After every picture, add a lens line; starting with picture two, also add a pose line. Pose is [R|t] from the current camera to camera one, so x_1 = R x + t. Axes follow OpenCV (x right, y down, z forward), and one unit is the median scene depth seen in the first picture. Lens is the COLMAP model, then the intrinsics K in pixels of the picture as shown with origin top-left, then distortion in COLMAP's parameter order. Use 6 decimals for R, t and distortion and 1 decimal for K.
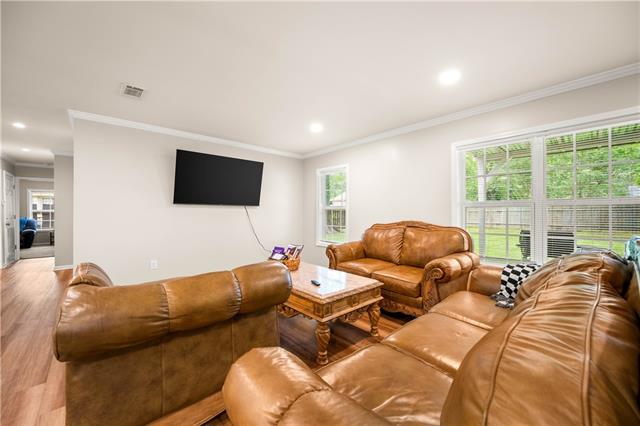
lens RADIAL K [[256.0, 0, 318.0], [0, 256.0, 212.7], [0, 0, 1]] dist [0.000763, 0.000095]
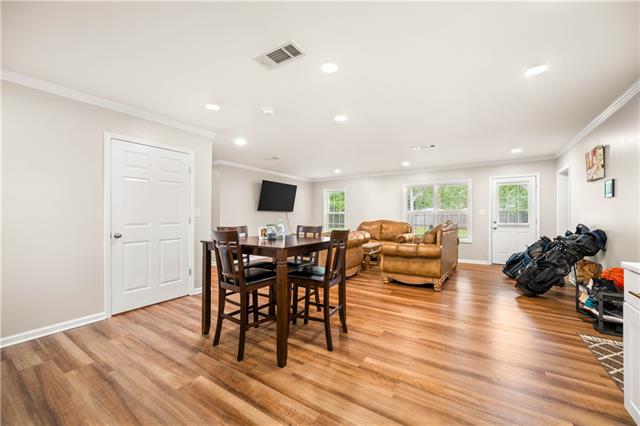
lens RADIAL K [[256.0, 0, 318.0], [0, 256.0, 212.7], [0, 0, 1]] dist [0.000763, 0.000095]
pose [[0.970318, 0.005298, 0.241773, -0.597381], [-0.001576, 0.999877, -0.015585, 0.006892], [-0.241826, 0.014741, 0.970208, -0.796618]]
